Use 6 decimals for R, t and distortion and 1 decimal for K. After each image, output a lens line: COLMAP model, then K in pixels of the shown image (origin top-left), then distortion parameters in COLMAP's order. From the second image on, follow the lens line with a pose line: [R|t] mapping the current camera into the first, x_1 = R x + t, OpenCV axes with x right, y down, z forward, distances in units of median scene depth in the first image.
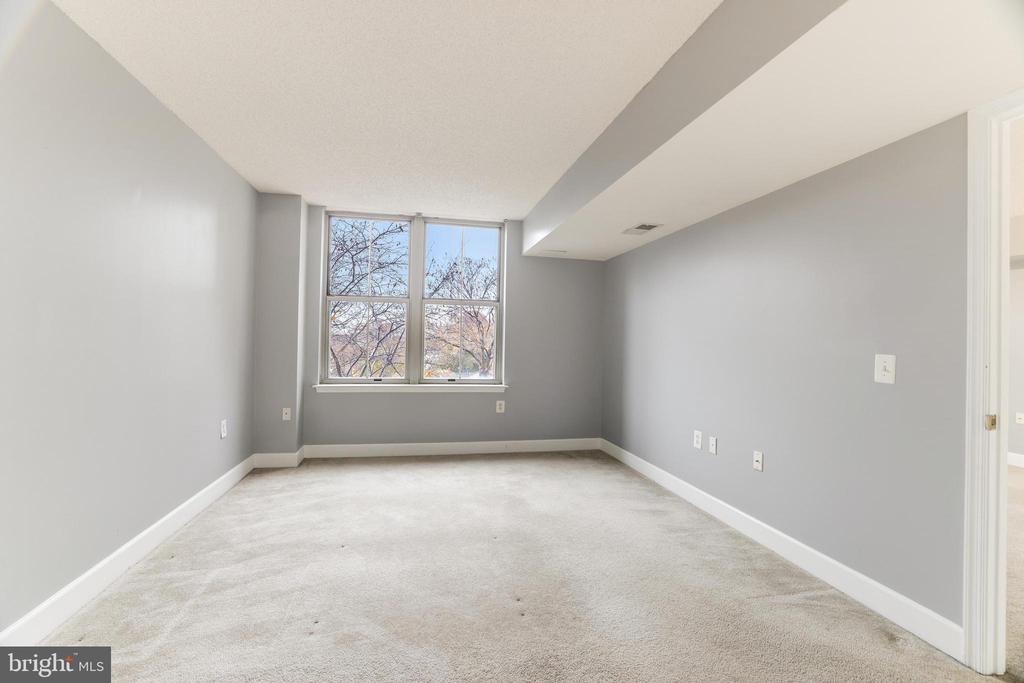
lens RADIAL K [[438.5, 0, 510.5], [0, 438.5, 335.3], [0, 0, 1]] dist [-0.030994, 0.016395]
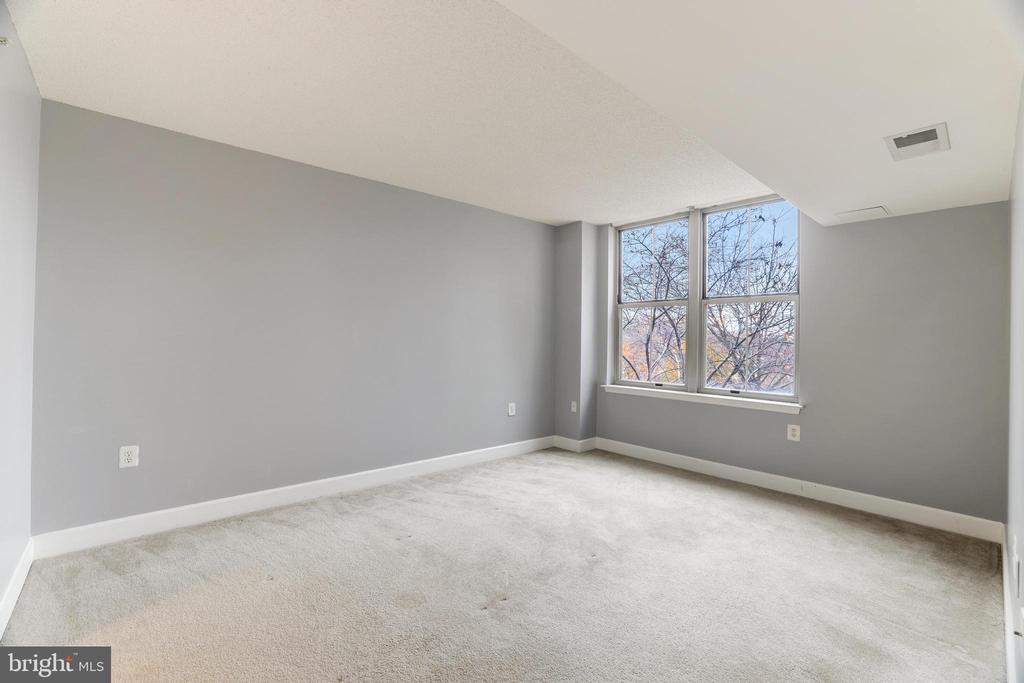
lens RADIAL K [[438.5, 0, 510.5], [0, 438.5, 335.3], [0, 0, 1]] dist [-0.030994, 0.016395]
pose [[0.511589, -0.021812, -0.858953, 0.430737], [0.008694, 0.999758, -0.020210, 0.007355], [0.859186, 0.002871, 0.511655, 0.232315]]
